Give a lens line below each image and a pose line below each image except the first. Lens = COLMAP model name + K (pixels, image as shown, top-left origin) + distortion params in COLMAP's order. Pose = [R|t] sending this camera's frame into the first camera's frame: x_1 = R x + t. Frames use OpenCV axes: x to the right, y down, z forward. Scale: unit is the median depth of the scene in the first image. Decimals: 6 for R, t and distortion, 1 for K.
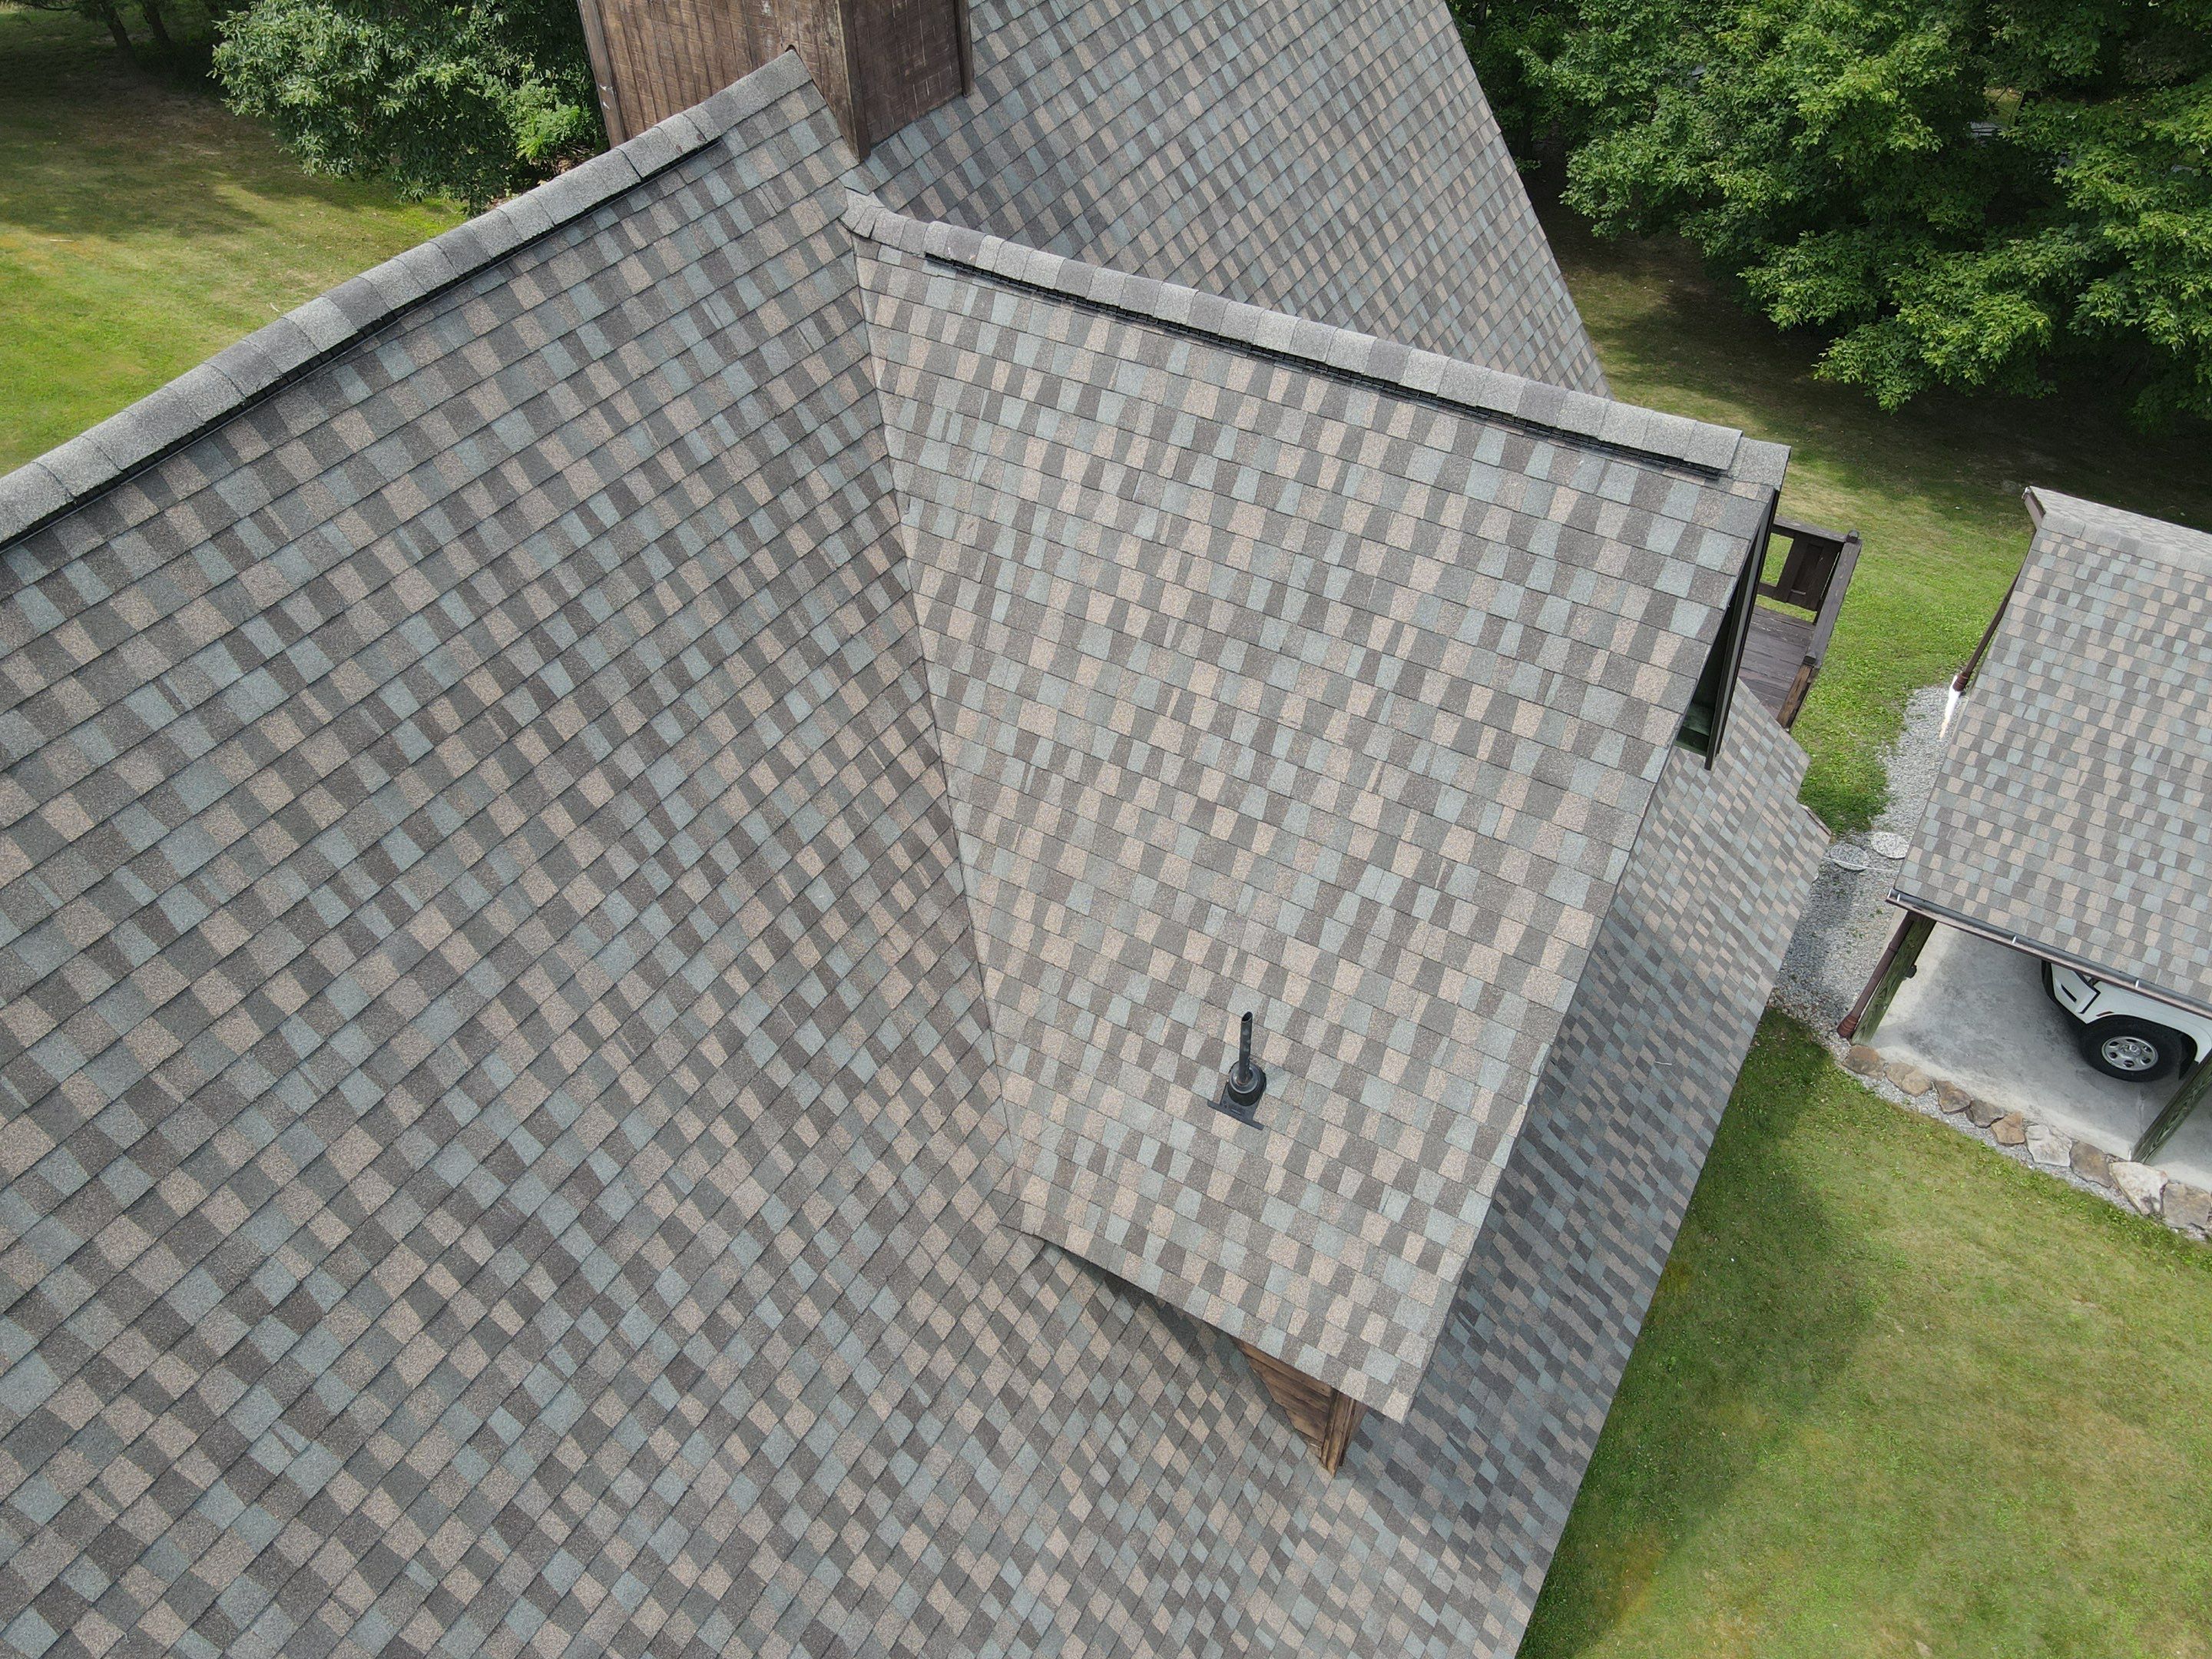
lens RADIAL K [[1622.9, 0, 1093.9], [0, 1622.9, 830.8], [0, 0, 1]] dist [0.003836, 0.036464]
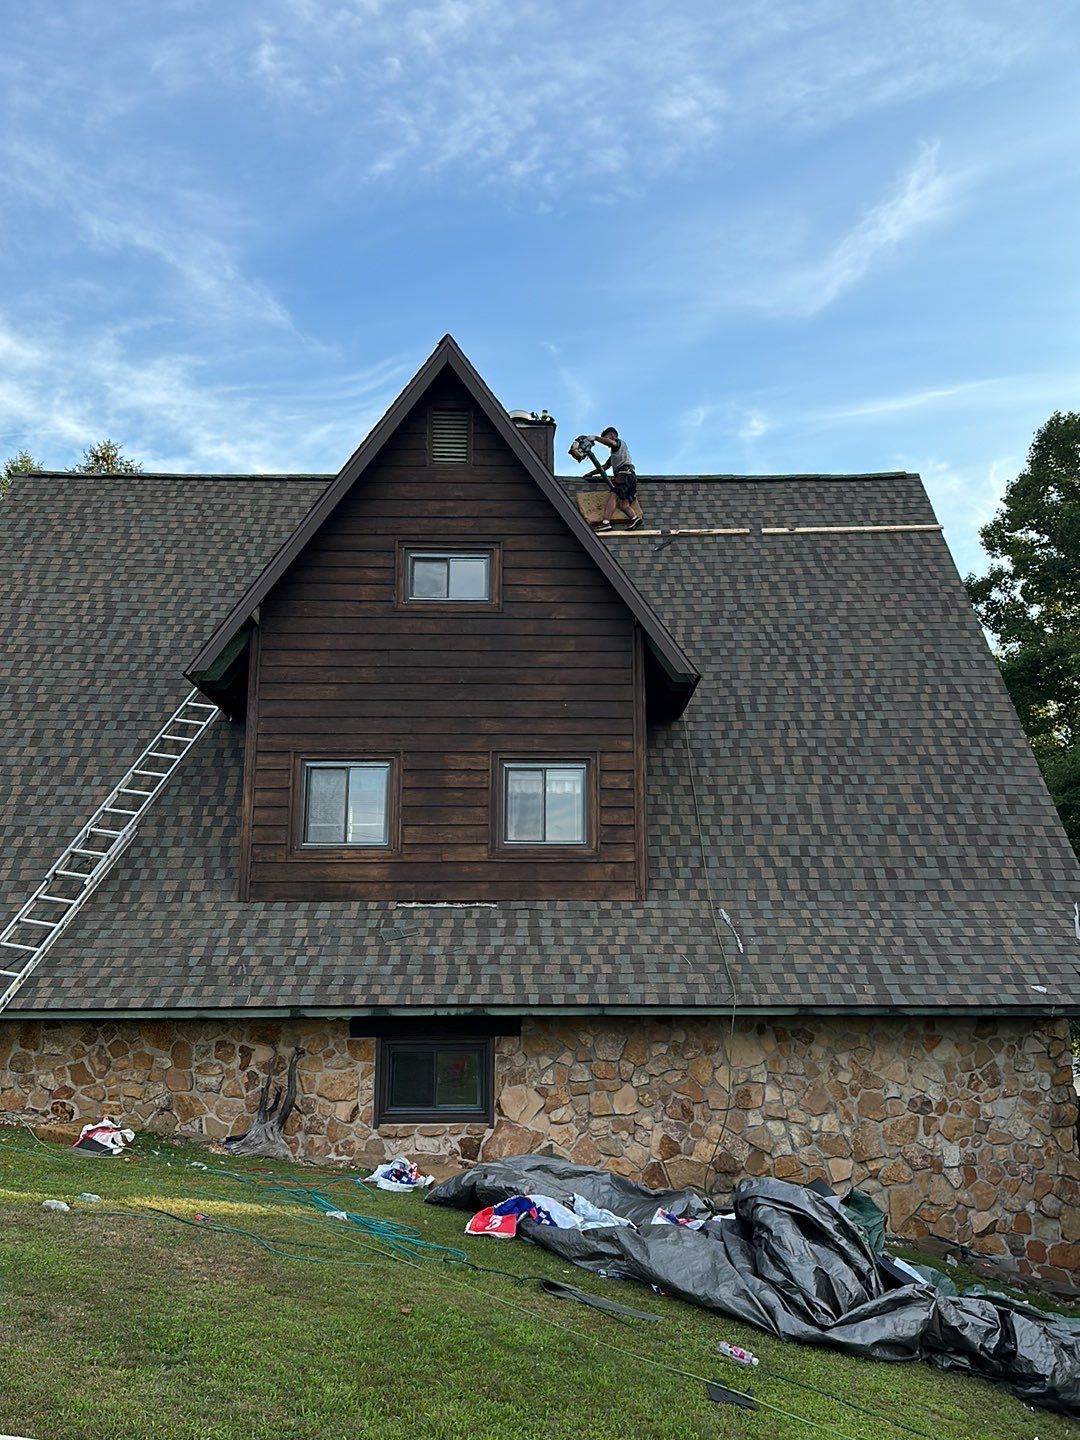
lens RADIAL K [[1264.0, 0, 540.0], [0, 1264.0, 720.0], [0, 0, 1]] dist [0.191988, -0.378904]
pose [[0.516797, -0.173408, -0.838362, 1.831612], [-0.615409, 0.605512, -0.504605, 0.955569], [0.595141, 0.776714, 0.206210, 0.960800]]
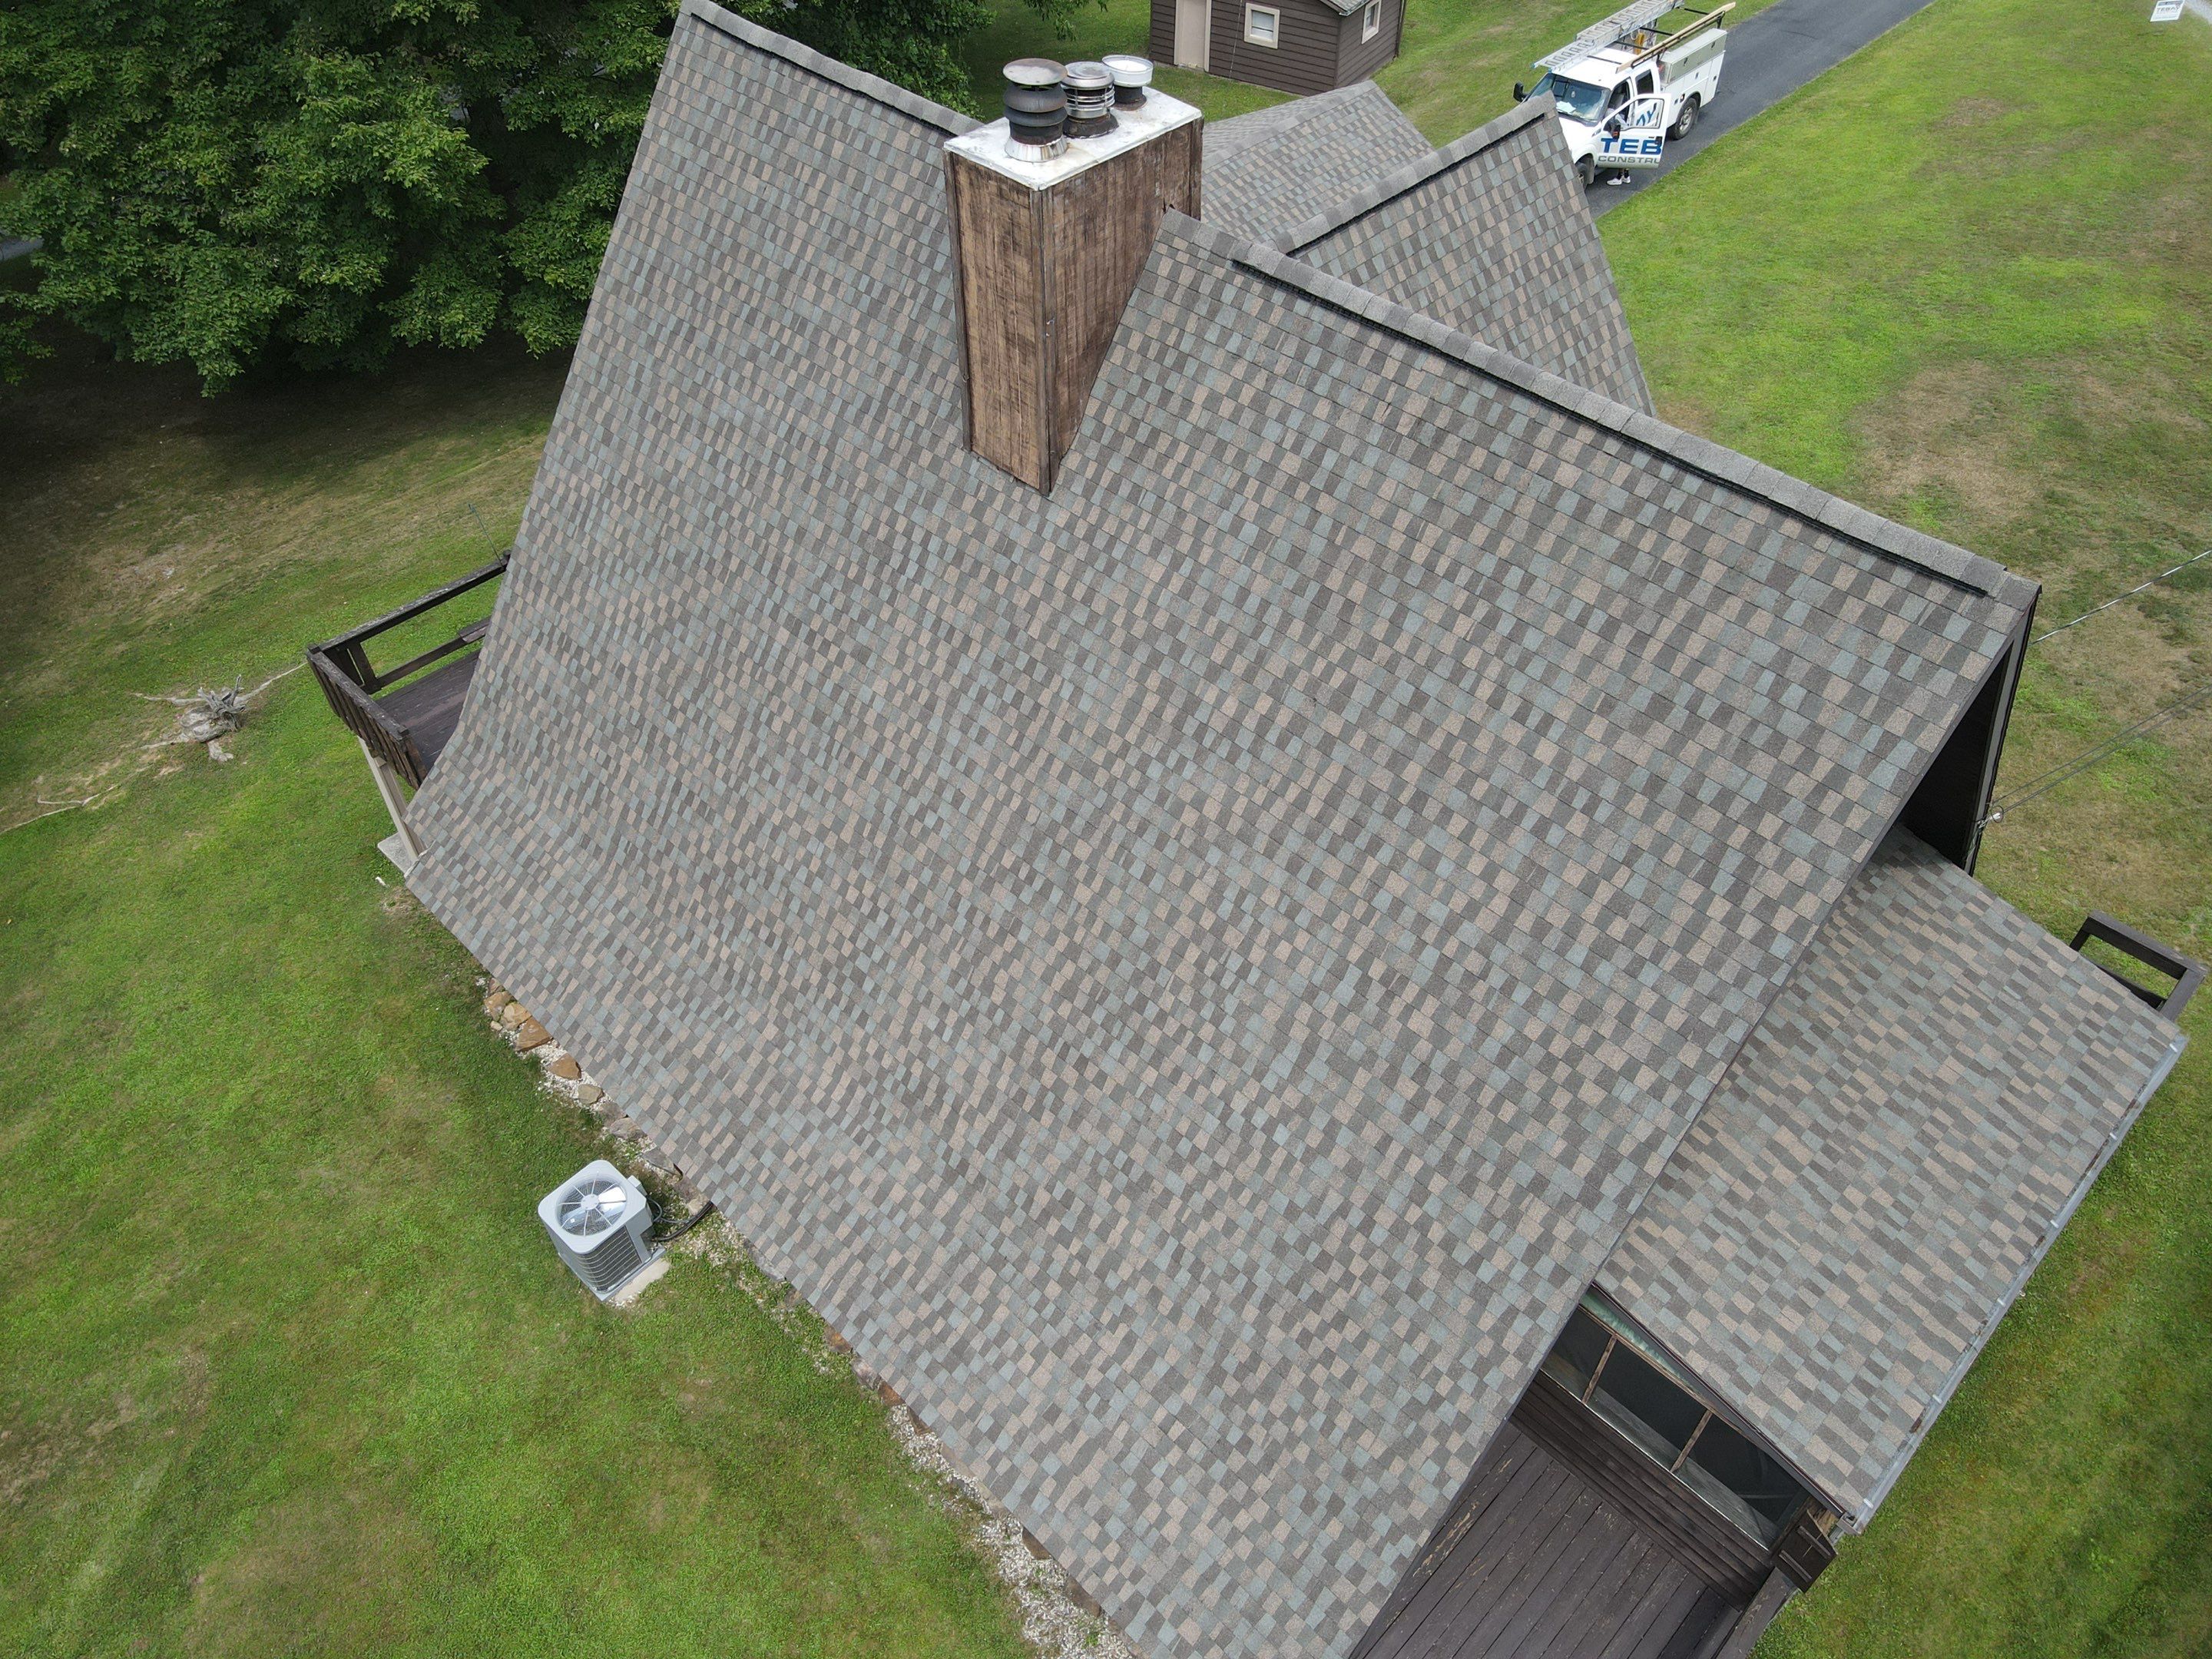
lens RADIAL K [[1637.7, 0, 1106.0], [0, 1637.7, 829.5], [0, 0, 1]] dist [0.023333, 0.003136]
pose [[0.242077, -0.696107, 0.675894, -1.758788], [0.698215, 0.608689, 0.376821, -0.782151], [-0.673717, 0.380699, 0.633382, 0.268100]]
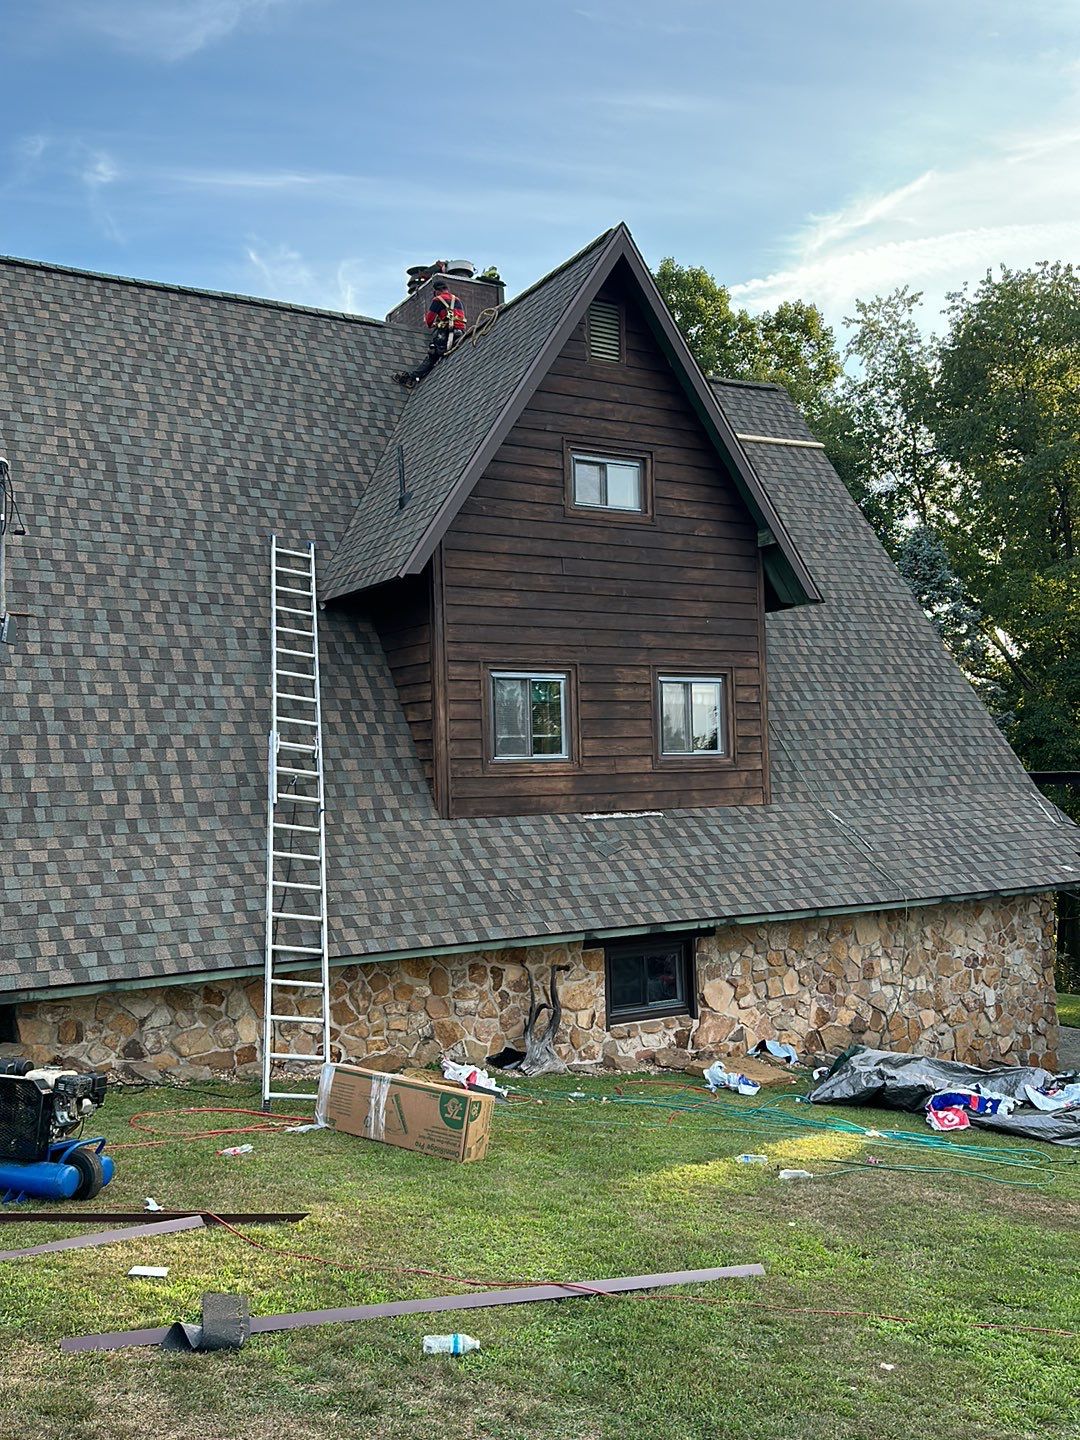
lens RADIAL K [[1264.0, 0, 540.0], [0, 1264.0, 720.0], [0, 0, 1]] dist [0.191988, -0.378904]
pose [[0.874895, -0.035211, -0.483031, 1.065824], [-0.332705, 0.681073, -0.652263, 1.409587], [0.351946, 0.731368, 0.584153, 0.279747]]
